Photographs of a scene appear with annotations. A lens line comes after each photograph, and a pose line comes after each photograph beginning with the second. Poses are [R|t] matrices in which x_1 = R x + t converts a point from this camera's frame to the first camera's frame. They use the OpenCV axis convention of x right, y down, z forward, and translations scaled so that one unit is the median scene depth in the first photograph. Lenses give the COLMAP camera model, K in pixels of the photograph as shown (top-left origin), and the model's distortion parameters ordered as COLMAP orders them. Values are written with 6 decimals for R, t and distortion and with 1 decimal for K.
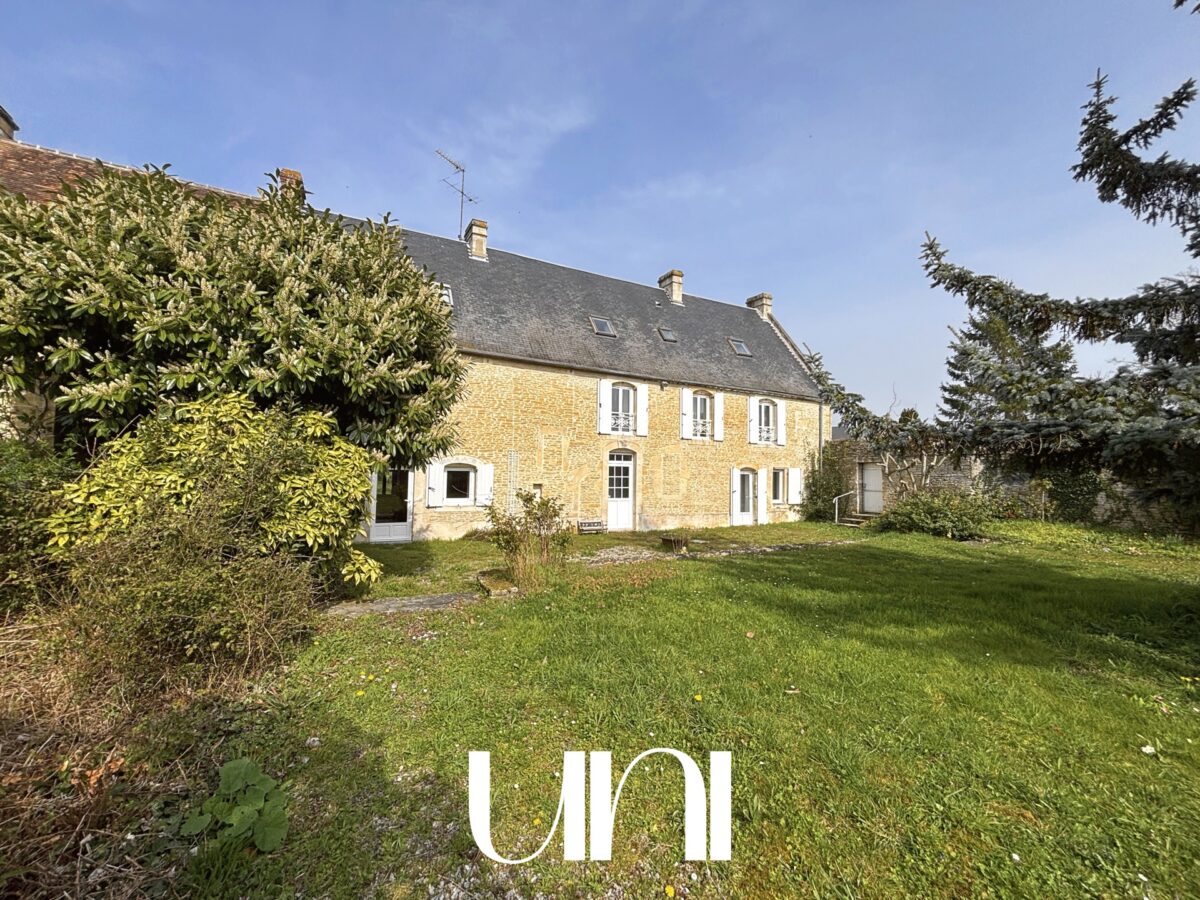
lens RADIAL K [[484.8, 0, 597.5], [0, 484.8, 448.7], [0, 0, 1]] dist [-0.000847, -0.001003]
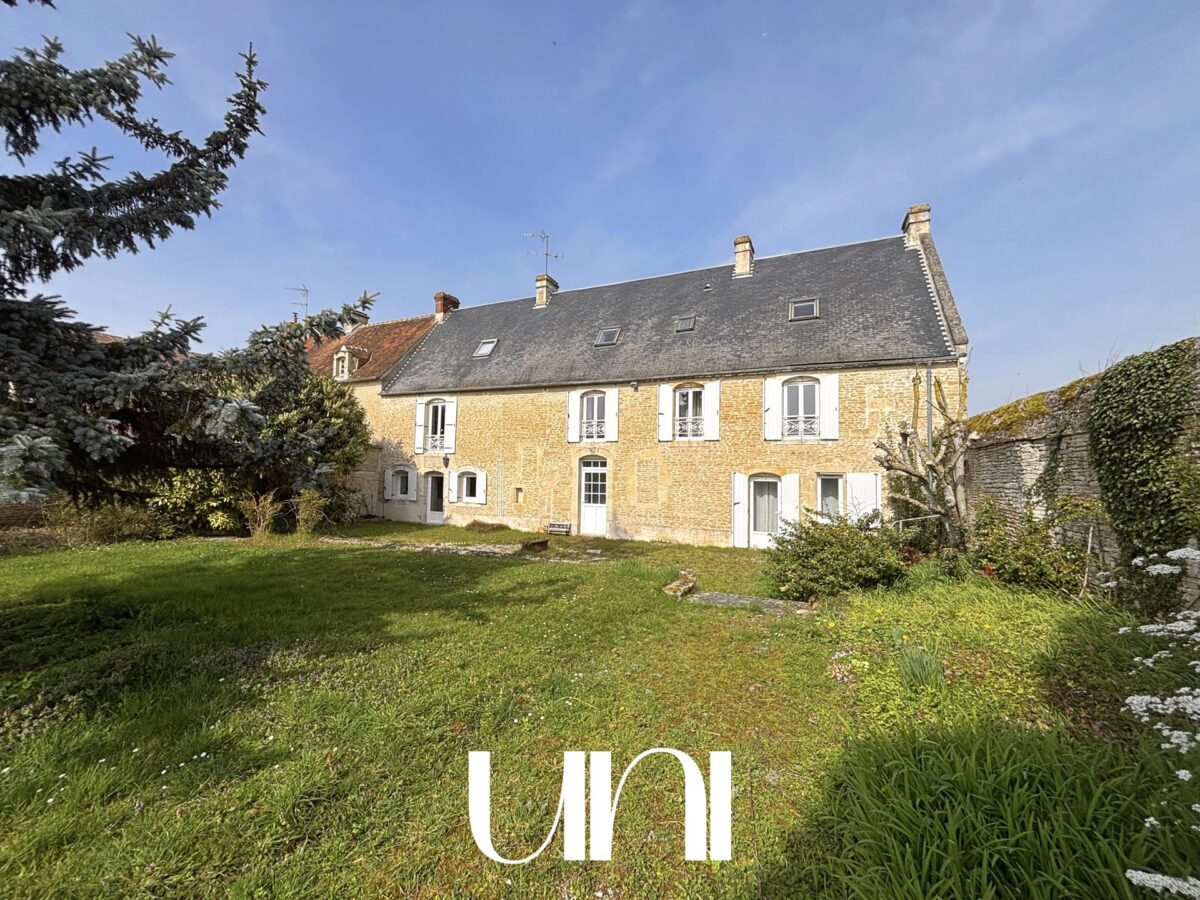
lens RADIAL K [[484.8, 0, 597.8], [0, 484.8, 450.4], [0, 0, 1]] dist [-0.000847, -0.001003]
pose [[0.610144, -0.044795, -0.791023, 1.549172], [0.034854, 0.998951, -0.029686, 0.035809], [0.791523, -0.009457, 0.611066, 0.682916]]
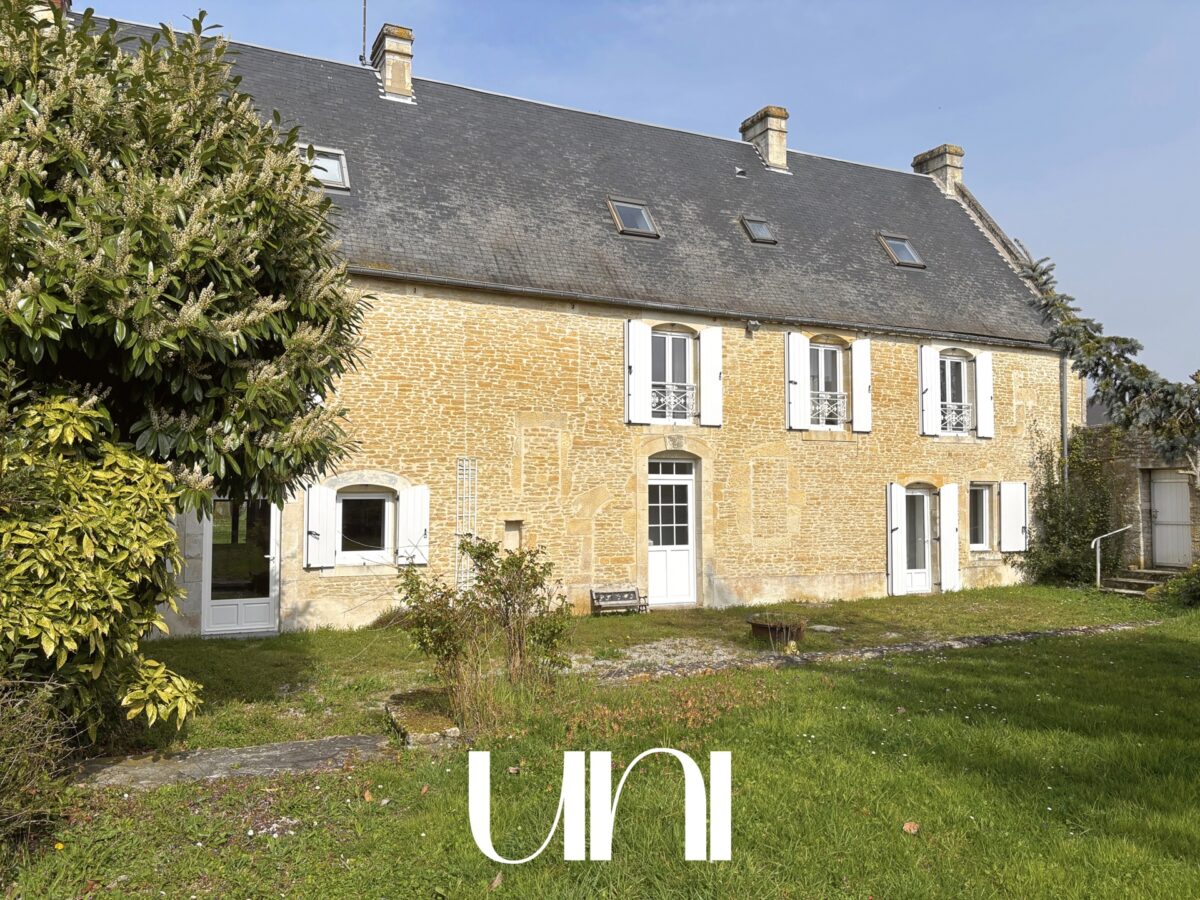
lens RADIAL K [[908.6, 0, 595.9], [0, 908.6, 449.8], [0, 0, 1]] dist [0.019446, -0.006612]
pose [[0.998736, -0.018265, -0.046817, 0.023013], [0.018306, 0.999832, 0.000447, -0.005998], [0.046801, -0.001303, 0.998903, 0.024883]]
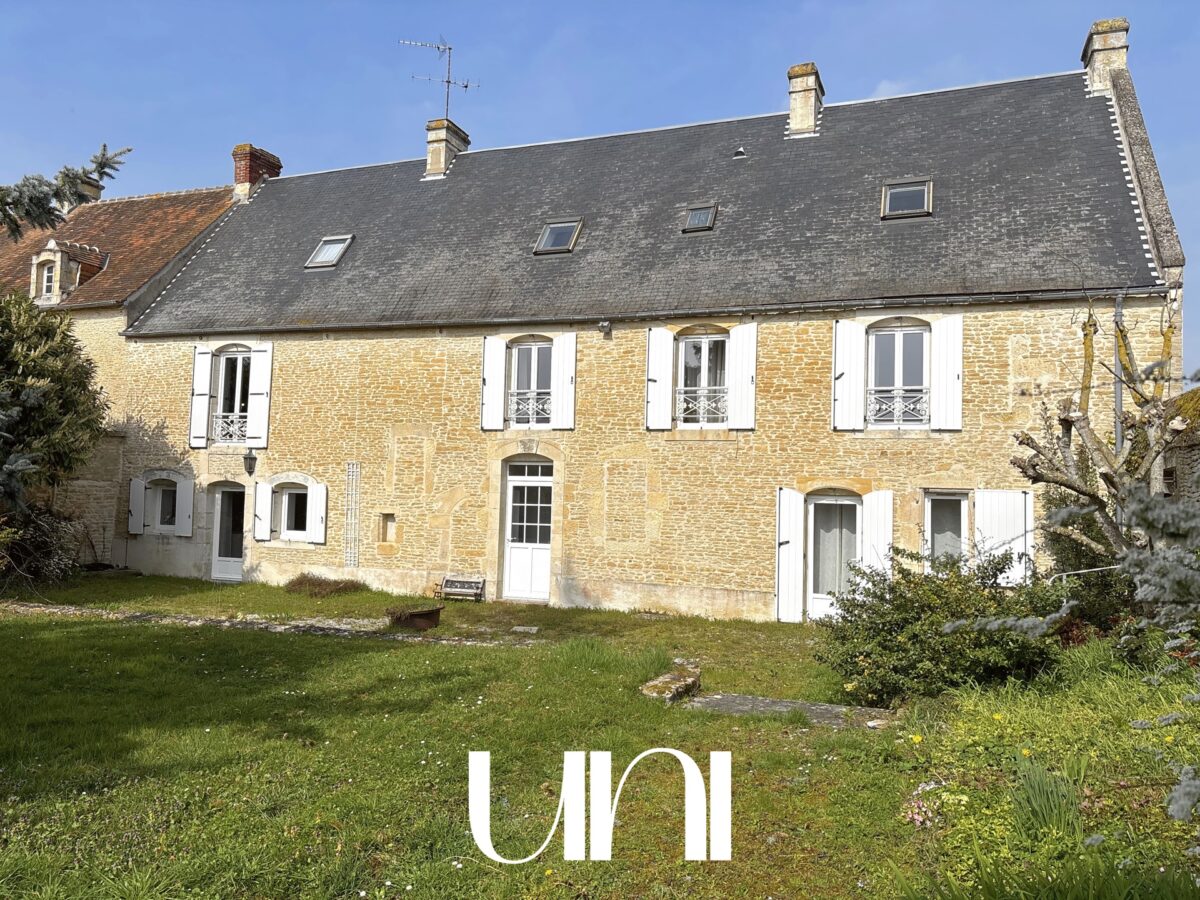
lens RADIAL K [[908.6, 0, 603.7], [0, 908.6, 441.7], [0, 0, 1]] dist [0.019446, -0.006612]
pose [[0.661156, -0.043563, -0.748983, 1.594936], [0.024414, 0.999033, -0.036556, 0.046265], [0.749851, 0.005884, 0.661581, 0.667292]]
